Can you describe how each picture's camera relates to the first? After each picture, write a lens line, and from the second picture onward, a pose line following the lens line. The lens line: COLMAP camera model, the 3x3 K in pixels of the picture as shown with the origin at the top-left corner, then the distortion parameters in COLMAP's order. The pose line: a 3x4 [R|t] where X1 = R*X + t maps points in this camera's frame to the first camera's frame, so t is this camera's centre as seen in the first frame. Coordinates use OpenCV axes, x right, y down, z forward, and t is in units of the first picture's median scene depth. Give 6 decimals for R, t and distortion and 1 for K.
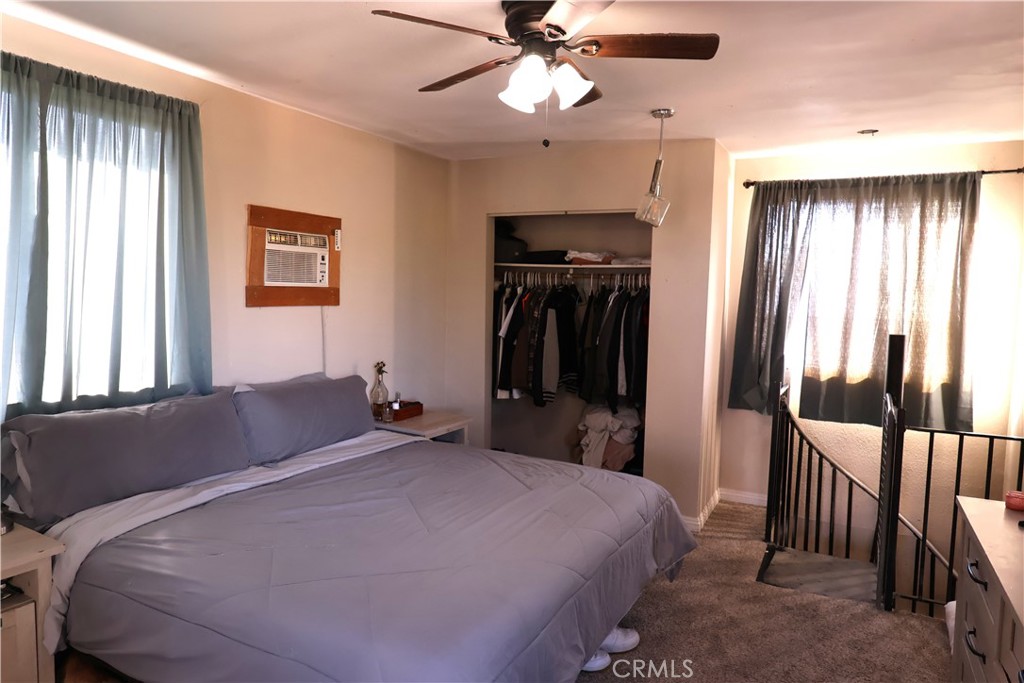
lens RADIAL K [[649.2, 0, 509.1], [0, 649.2, 336.4], [0, 0, 1]] dist [-0.011619, 0.001716]
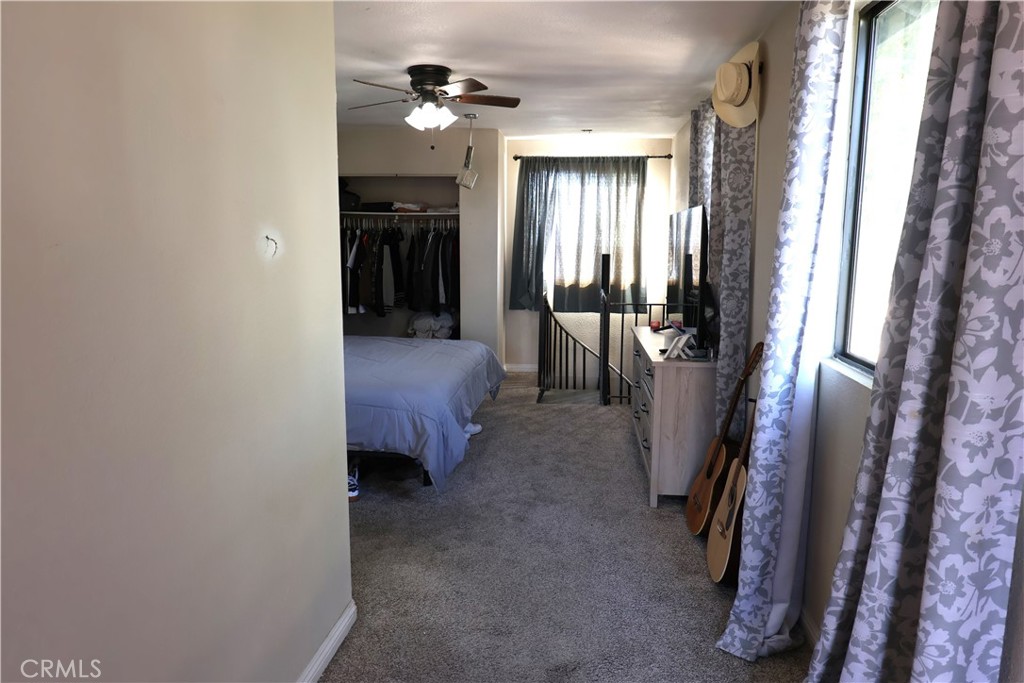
lens RADIAL K [[649.2, 0, 509.1], [0, 649.2, 336.4], [0, 0, 1]] dist [-0.011619, 0.001716]
pose [[0.927368, -0.073070, 0.366947, -0.240559], [0.042651, 0.994997, 0.090345, 0.041346], [-0.371713, -0.068133, 0.925844, -0.432903]]
